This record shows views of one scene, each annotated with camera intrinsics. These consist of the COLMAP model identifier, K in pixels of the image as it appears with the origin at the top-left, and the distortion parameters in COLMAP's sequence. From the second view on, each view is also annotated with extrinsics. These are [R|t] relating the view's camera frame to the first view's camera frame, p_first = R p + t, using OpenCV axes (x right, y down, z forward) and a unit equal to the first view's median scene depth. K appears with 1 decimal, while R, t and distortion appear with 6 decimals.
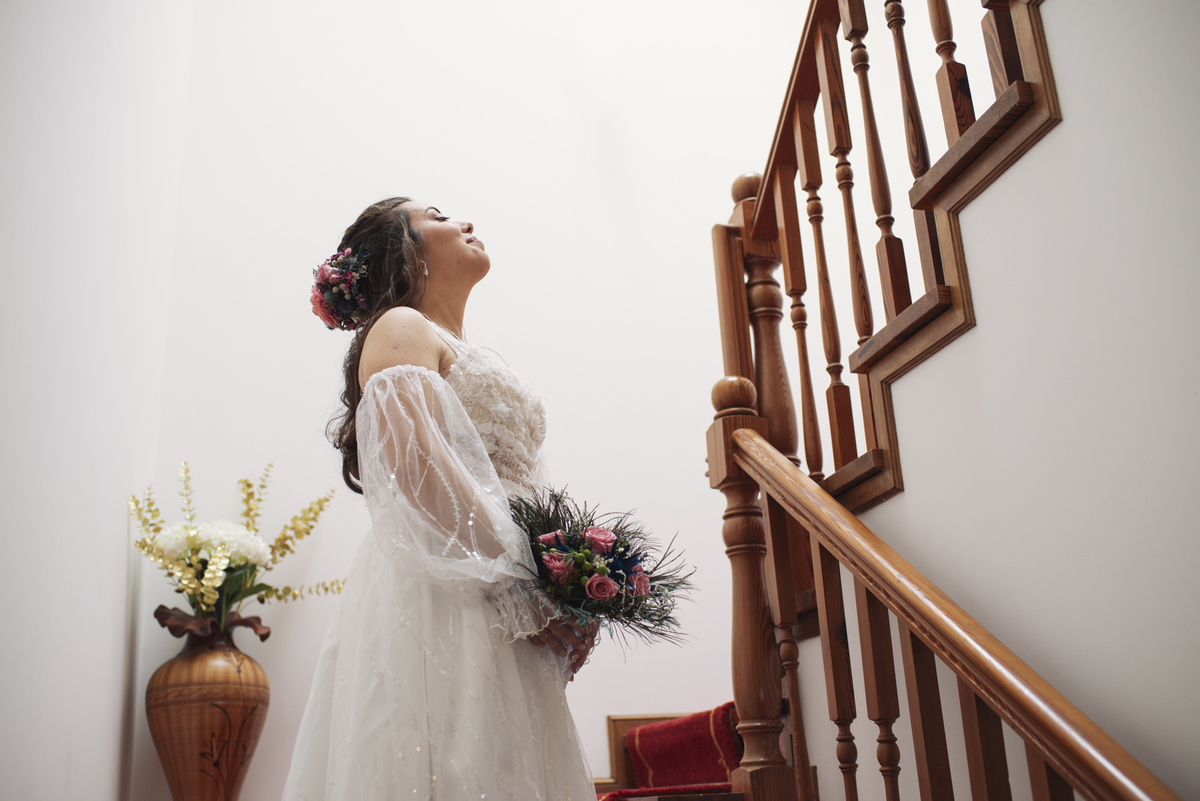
lens RADIAL K [[1148.6, 0, 600.0], [0, 1148.6, 400.5], [0, 0, 1]] dist [-0.083097, 0.034495]
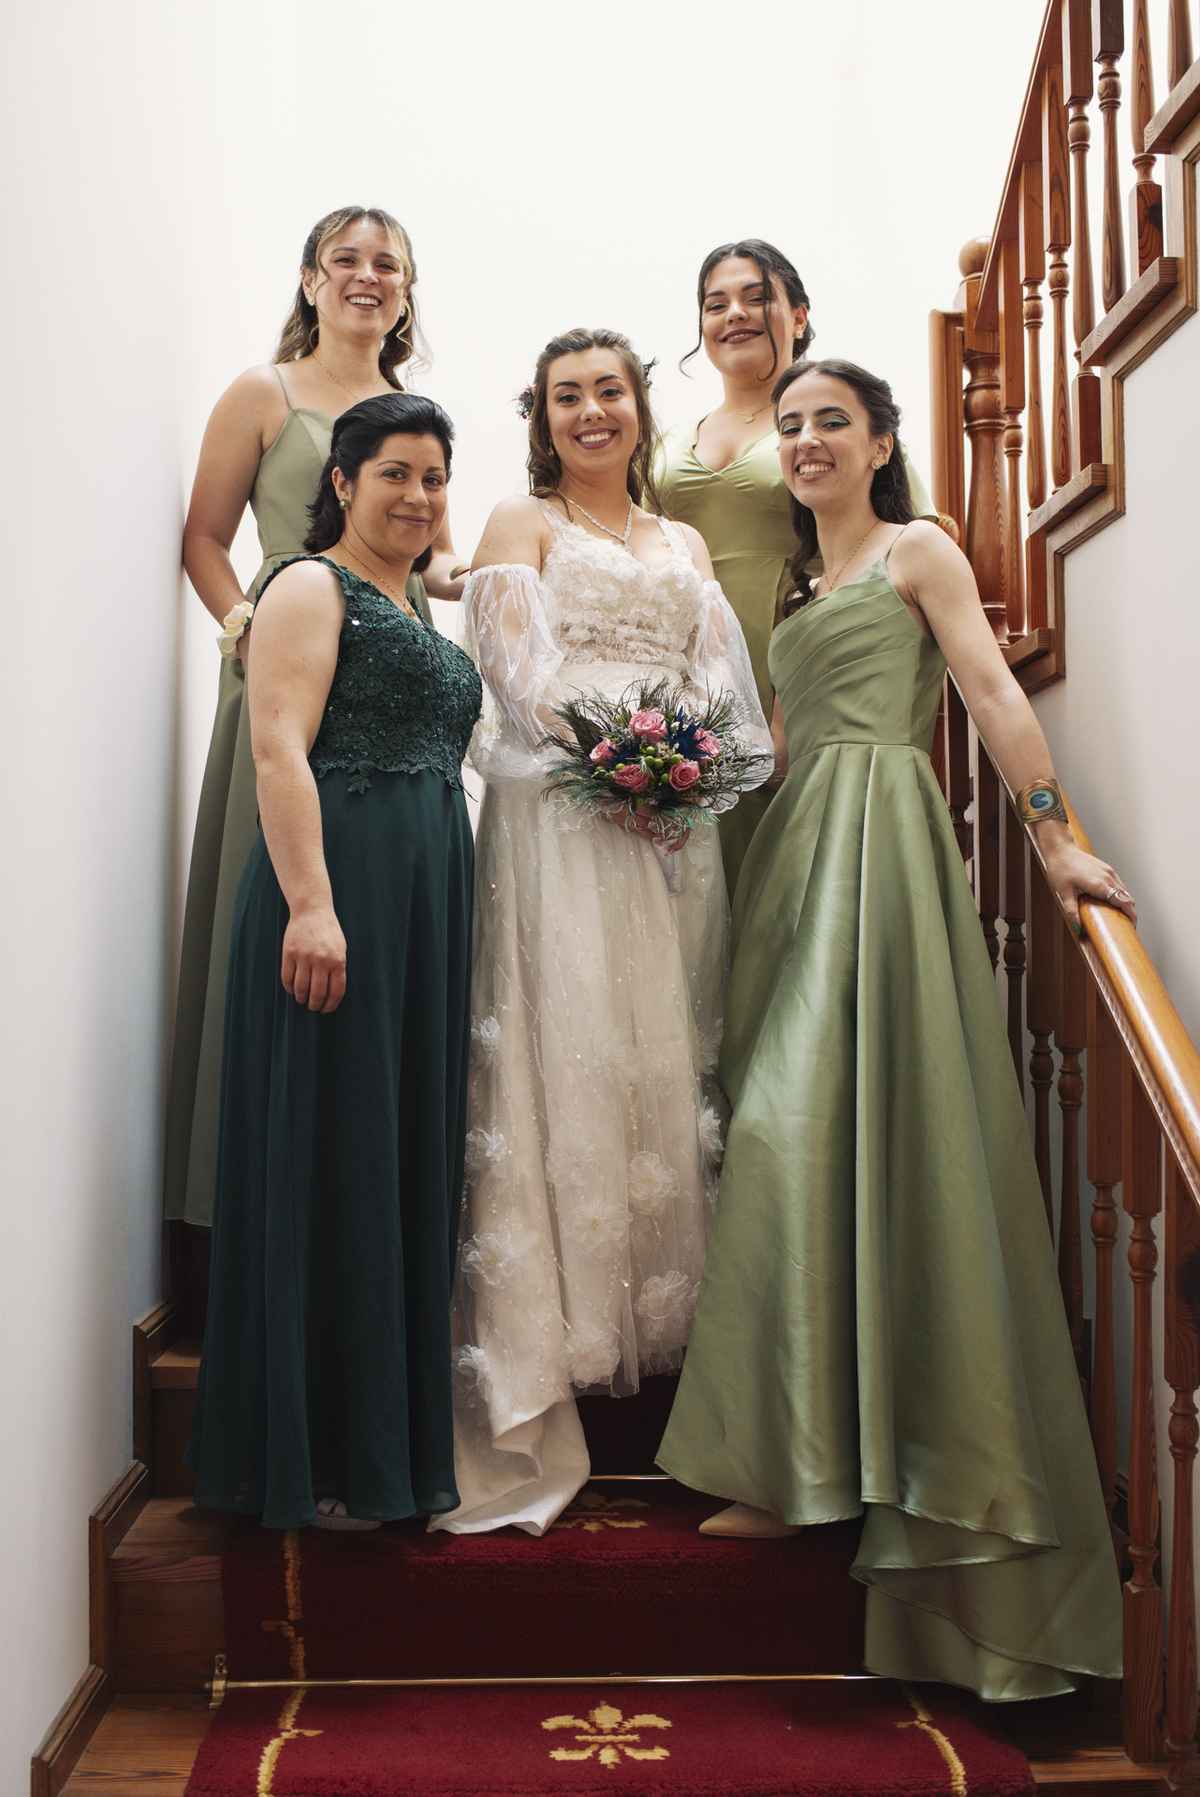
lens RADIAL K [[1720.1, 0, 600.0], [0, 1720.1, 898.5], [0, 0, 1]] dist [-0.083097, 0.034495]
pose [[0.980187, 0.037794, -0.194435, 0.122821], [0.020874, 0.956452, 0.291144, -0.113292], [0.196971, -0.289434, 0.936713, -0.292792]]
